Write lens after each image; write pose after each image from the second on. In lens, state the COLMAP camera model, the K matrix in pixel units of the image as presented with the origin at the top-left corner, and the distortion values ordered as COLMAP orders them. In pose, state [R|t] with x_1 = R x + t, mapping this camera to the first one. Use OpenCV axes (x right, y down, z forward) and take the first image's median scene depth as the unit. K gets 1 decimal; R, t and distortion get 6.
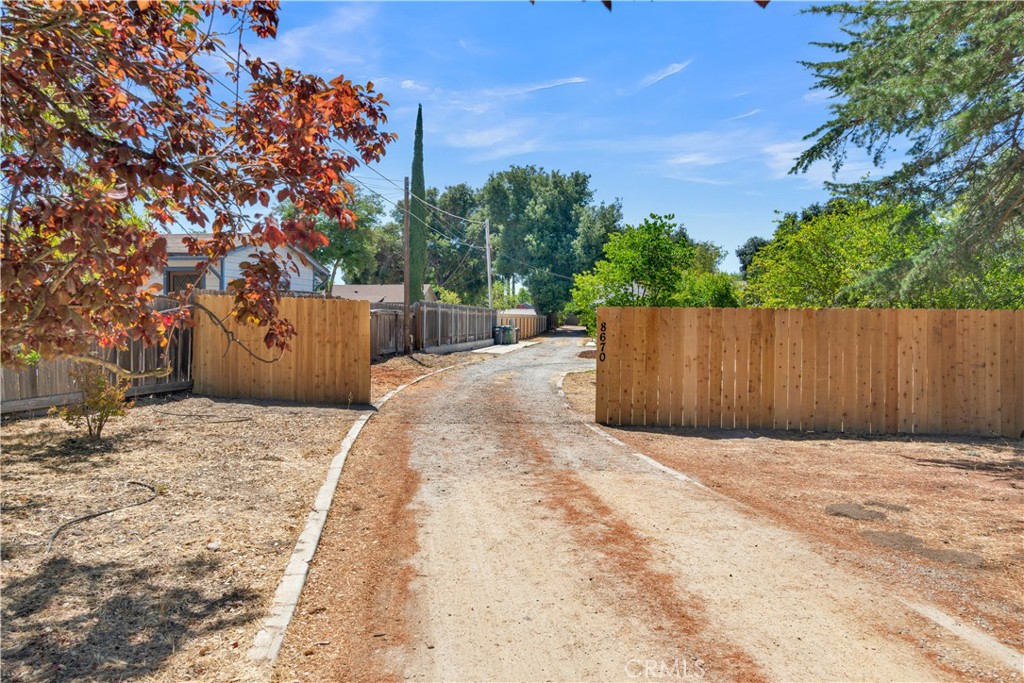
lens RADIAL K [[740.5, 0, 512.0], [0, 740.5, 341.5], [0, 0, 1]] dist [0.000306, 0.000026]
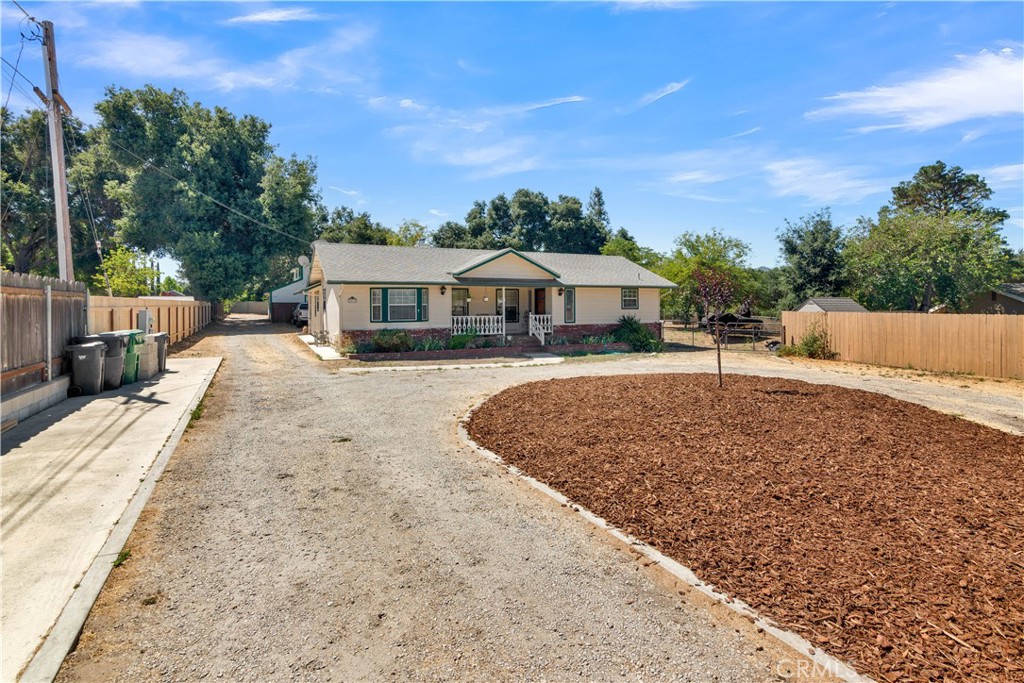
lens RADIAL K [[535.7, 0, 511.2], [0, 535.7, 305.7], [0, 0, 1]] dist [0.026899, -0.000058]
pose [[0.837470, -0.011780, 0.546356, 0.003427], [0.027473, 0.999411, -0.020562, -0.013791], [-0.545792, 0.032230, 0.837301, 0.420285]]
